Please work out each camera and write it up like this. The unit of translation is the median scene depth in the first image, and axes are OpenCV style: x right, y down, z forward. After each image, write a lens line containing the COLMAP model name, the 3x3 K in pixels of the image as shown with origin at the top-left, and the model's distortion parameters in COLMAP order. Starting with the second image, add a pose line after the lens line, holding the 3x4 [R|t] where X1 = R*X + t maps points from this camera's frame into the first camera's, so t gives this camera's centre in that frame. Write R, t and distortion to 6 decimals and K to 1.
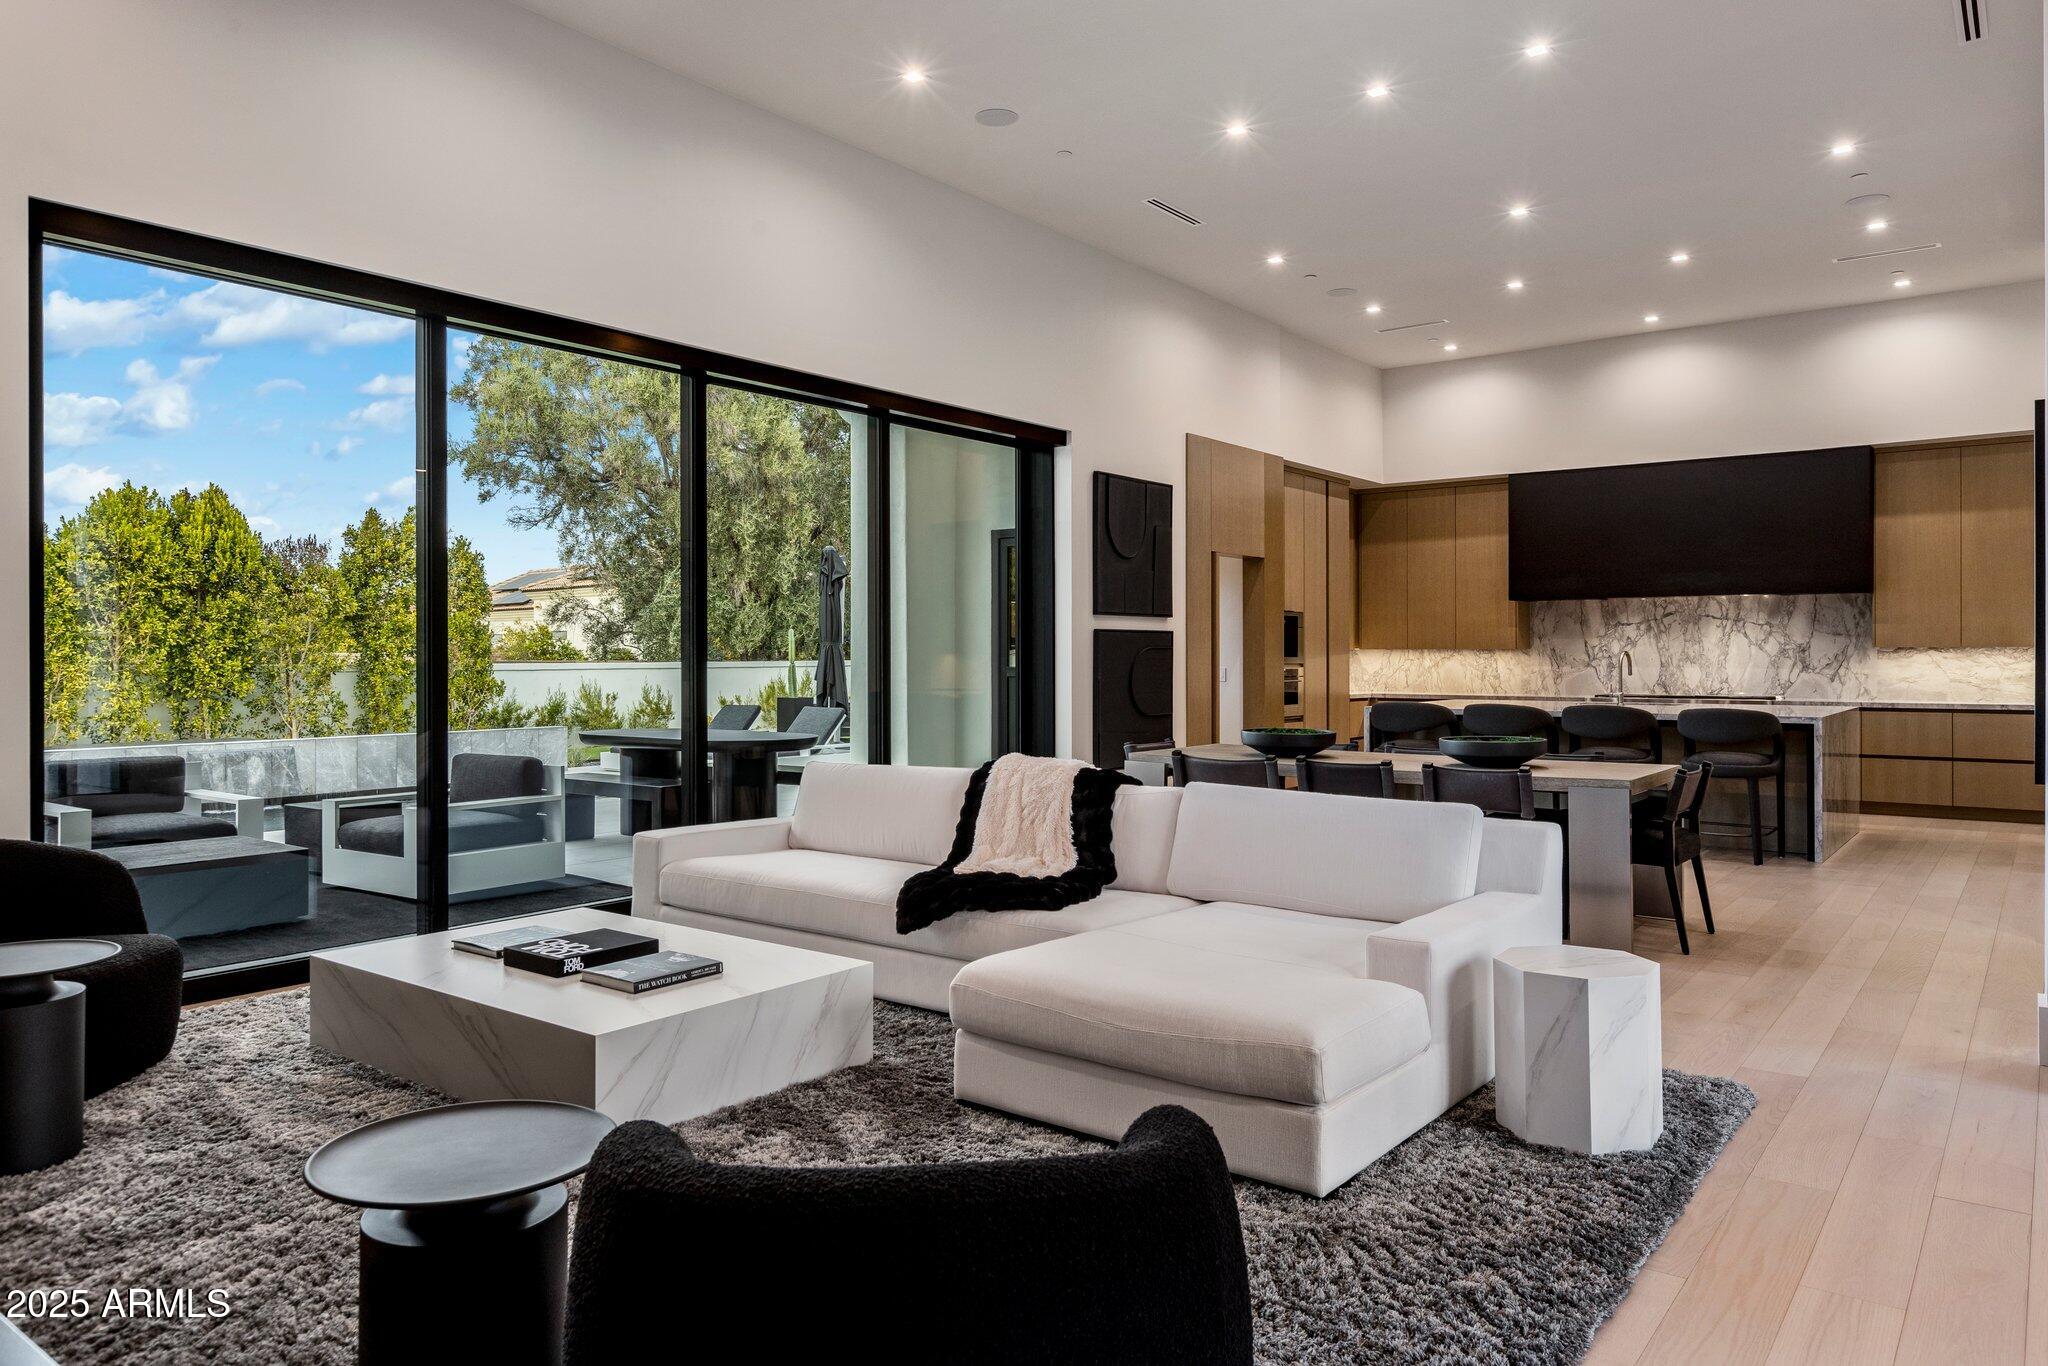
lens RADIAL K [[1350.1, 0, 1024.4], [0, 1350.1, 656.2], [0, 0, 1]] dist [-0.000105, 0.000074]
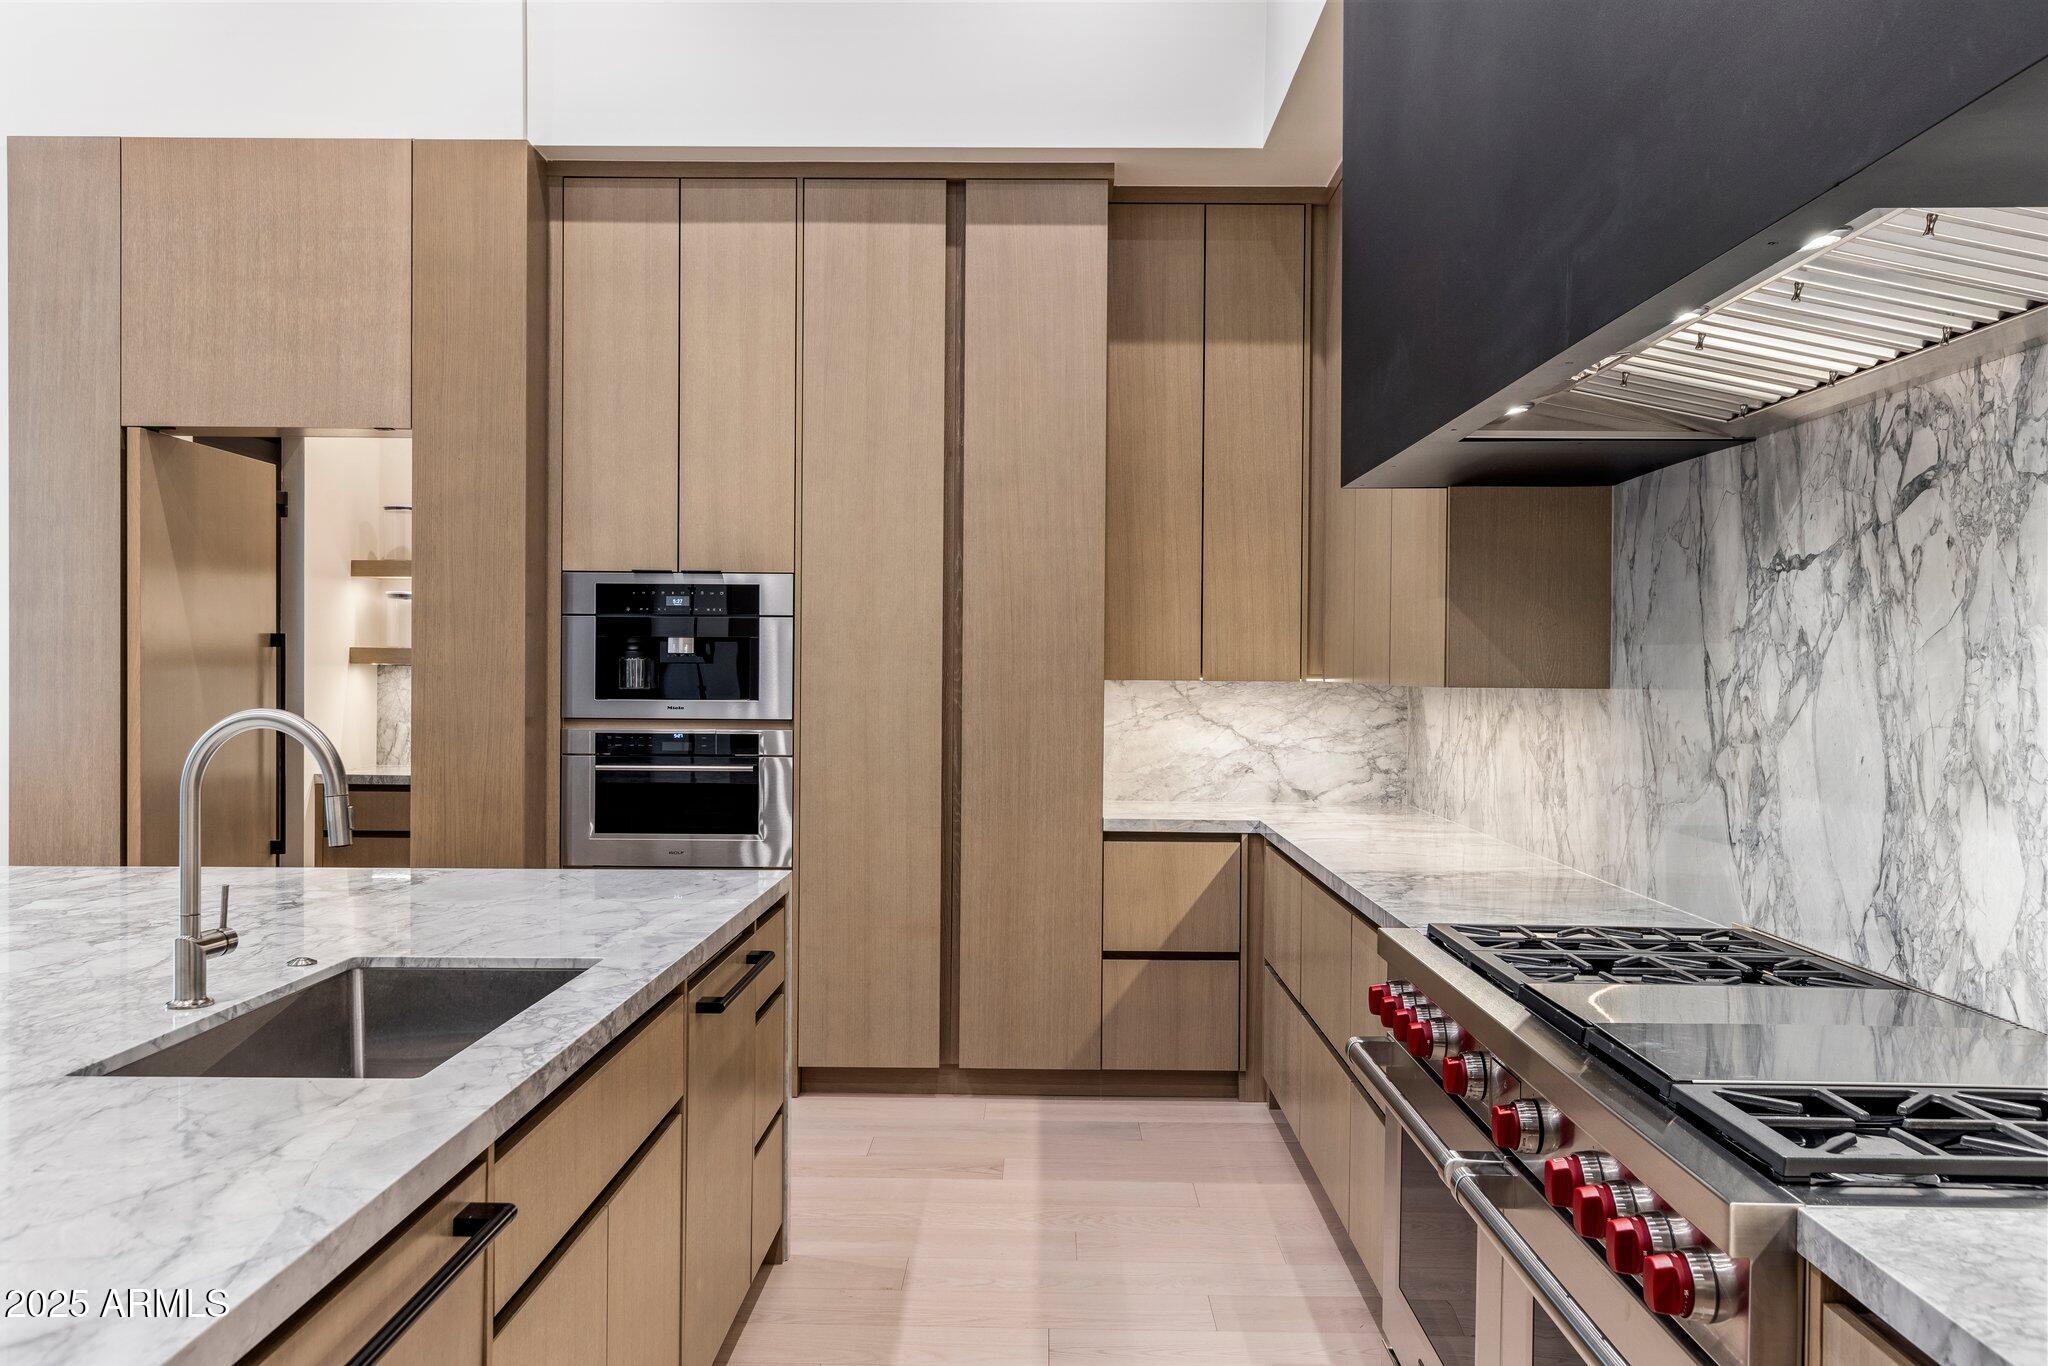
lens RADIAL K [[1550.7, 0, 1024.0], [0, 1550.7, 683.0], [0, 0, 1]] dist [0.001622, 0.001052]
pose [[0.601185, 0.012433, -0.799013, 0.571770], [-0.007286, 0.999923, 0.010077, -0.009028], [0.799077, -0.000237, 0.601229, 0.817441]]
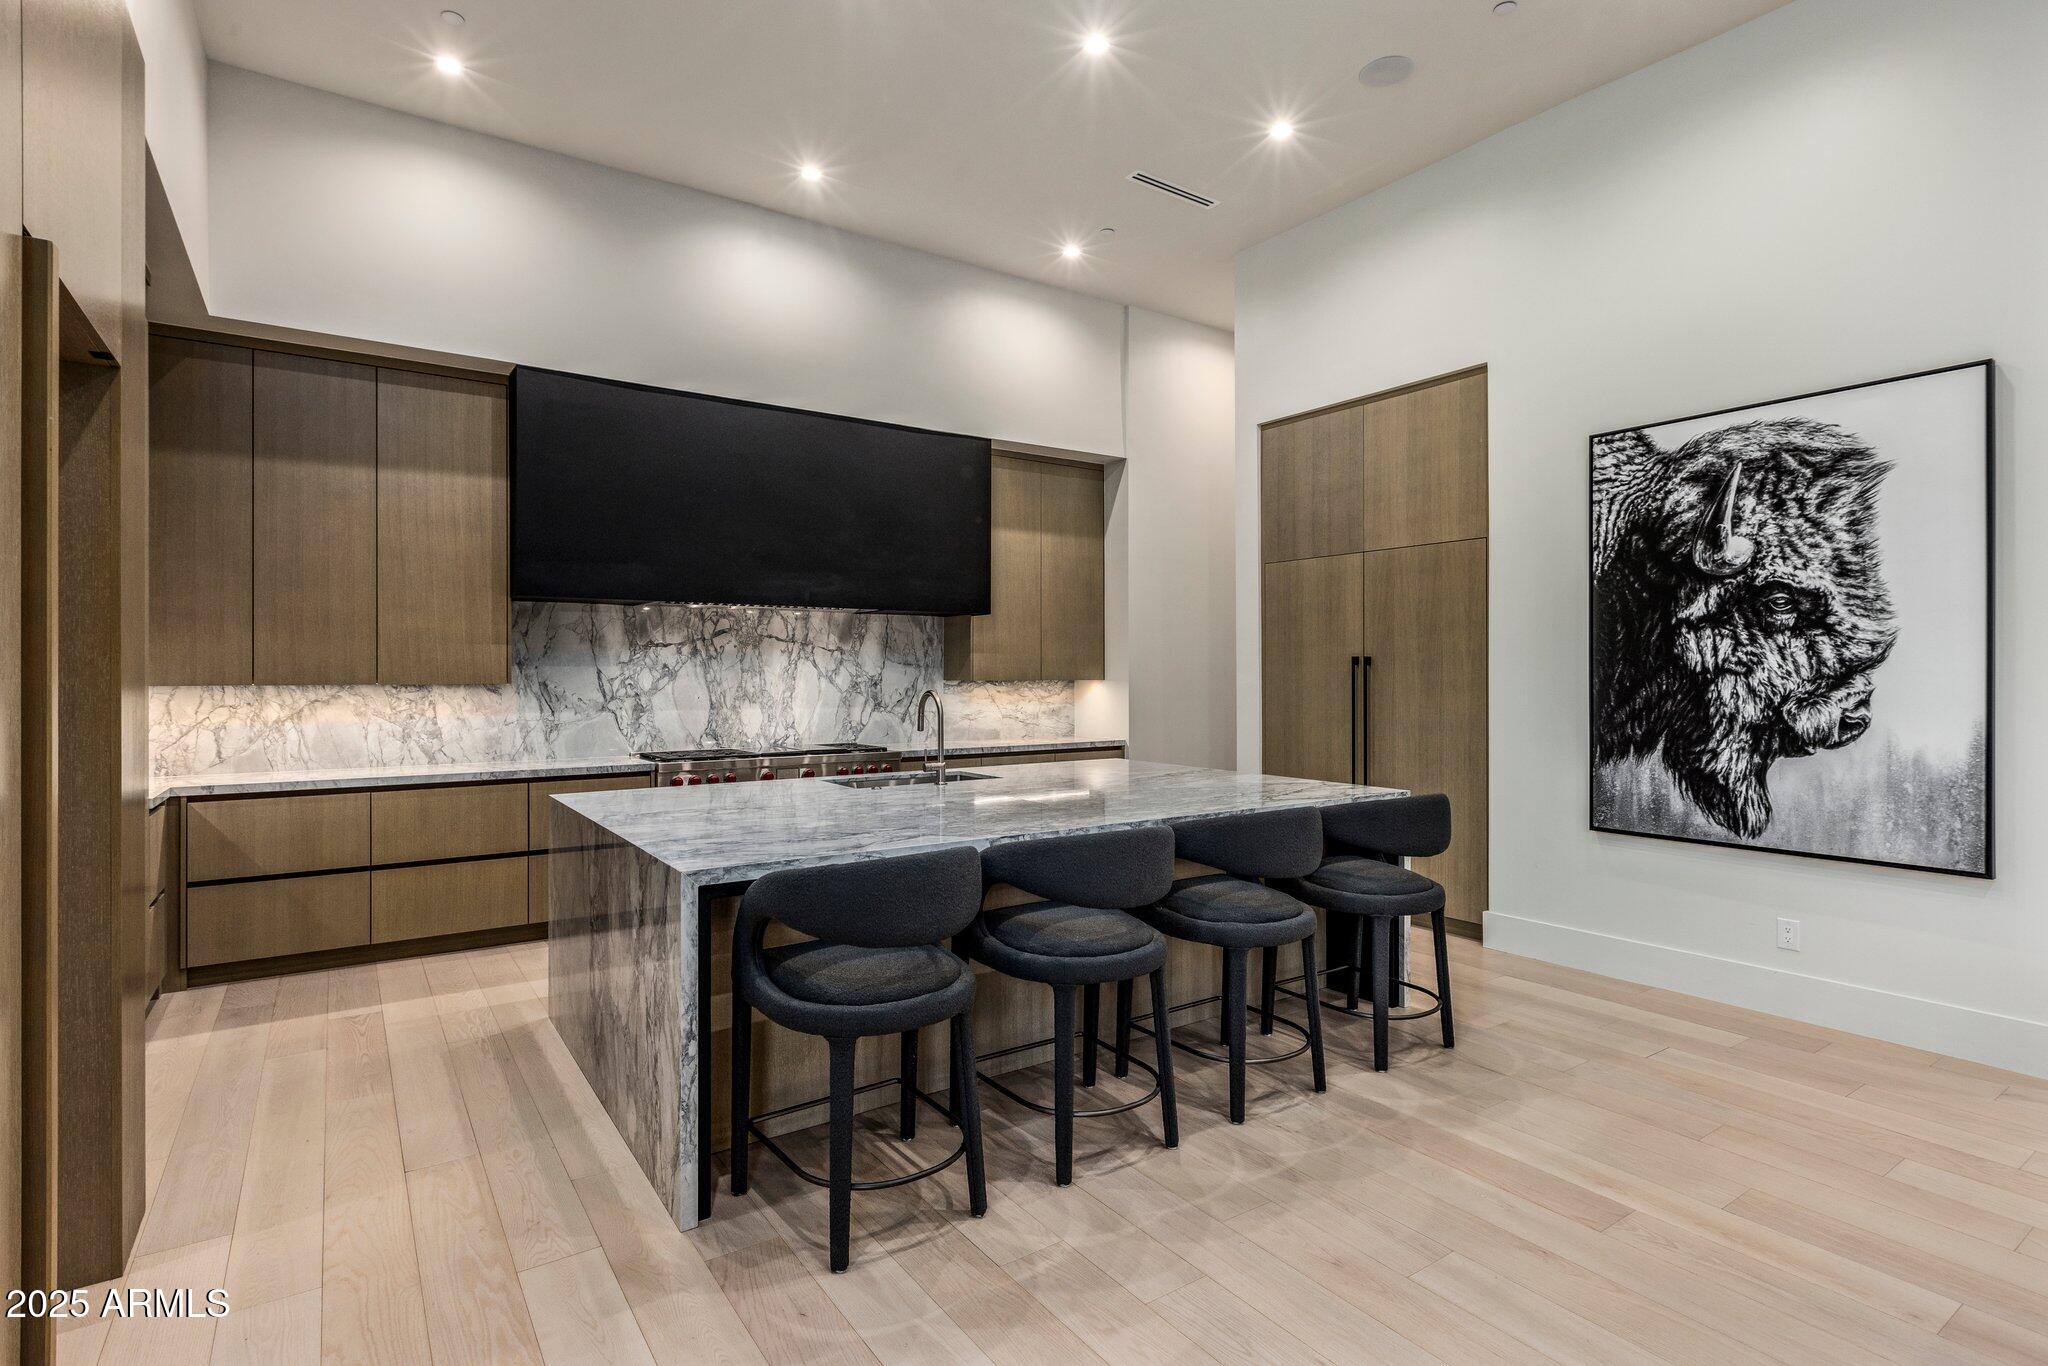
lens RADIAL K [[1006.6, 0, 1024.0], [0, 1006.6, 683.0], [0, 0, 1]] dist [-0.000280, -0.000072]
pose [[0.306514, -0.010653, 0.951806, 0.034541], [-0.001138, 0.999933, 0.011558, -0.011542], [-0.951865, -0.004626, 0.306481, 0.706669]]
